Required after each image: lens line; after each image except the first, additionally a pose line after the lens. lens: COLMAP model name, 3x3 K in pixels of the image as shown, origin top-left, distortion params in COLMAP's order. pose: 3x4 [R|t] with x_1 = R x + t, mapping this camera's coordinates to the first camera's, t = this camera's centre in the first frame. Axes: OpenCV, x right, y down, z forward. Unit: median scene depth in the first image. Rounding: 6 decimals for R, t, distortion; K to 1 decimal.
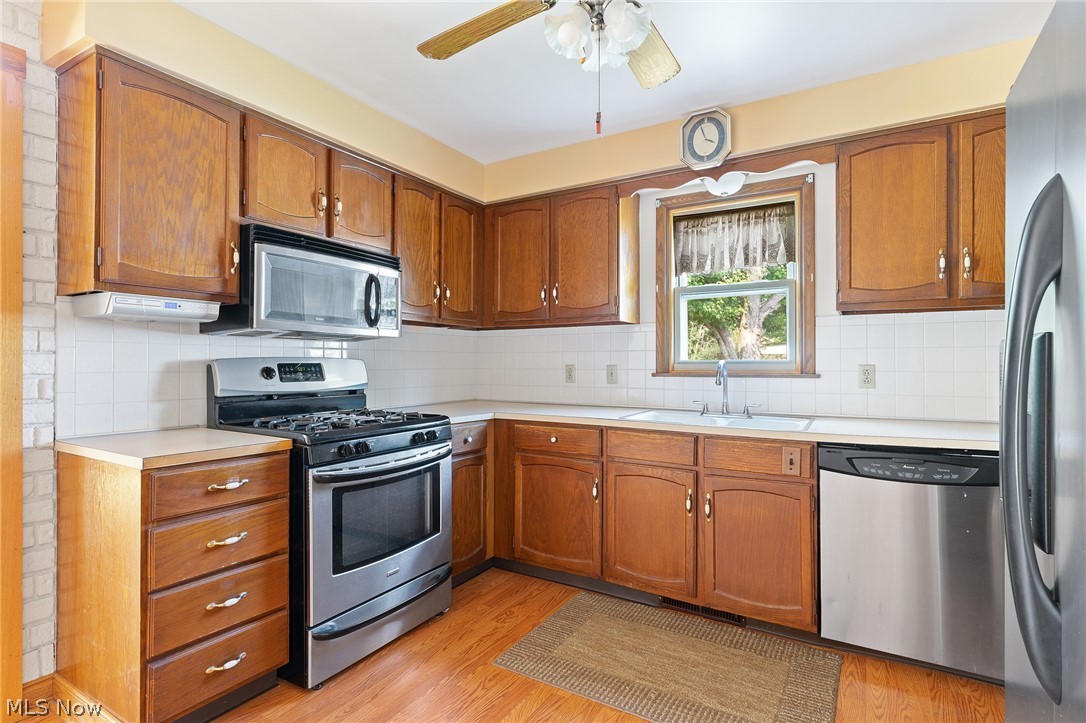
lens RADIAL K [[534.4, 0, 544.2], [0, 534.4, 361.6], [0, 0, 1]] dist [0.001645, 0.000020]
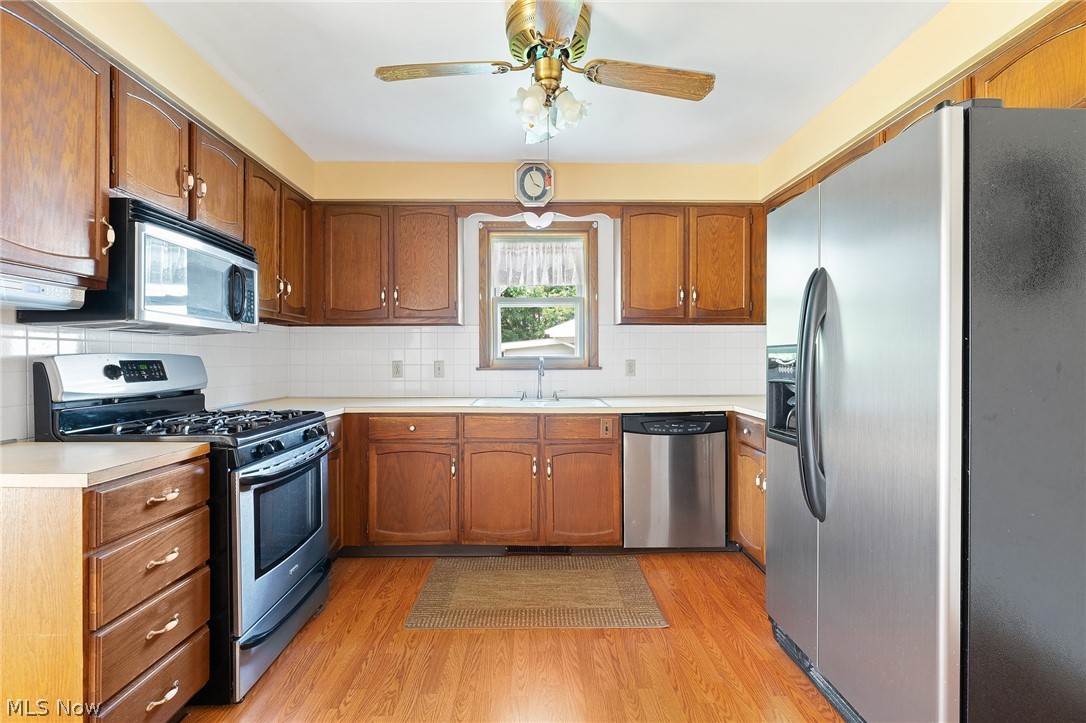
lens RADIAL K [[497.1, 0, 543.3], [0, 497.1, 360.5], [0, 0, 1]] dist [0.002897, 0.000686]
pose [[0.852456, -0.004048, 0.522783, -0.350823], [0.000885, 0.999980, 0.006299, -0.001112], [-0.522798, -0.004907, 0.852443, -0.030038]]
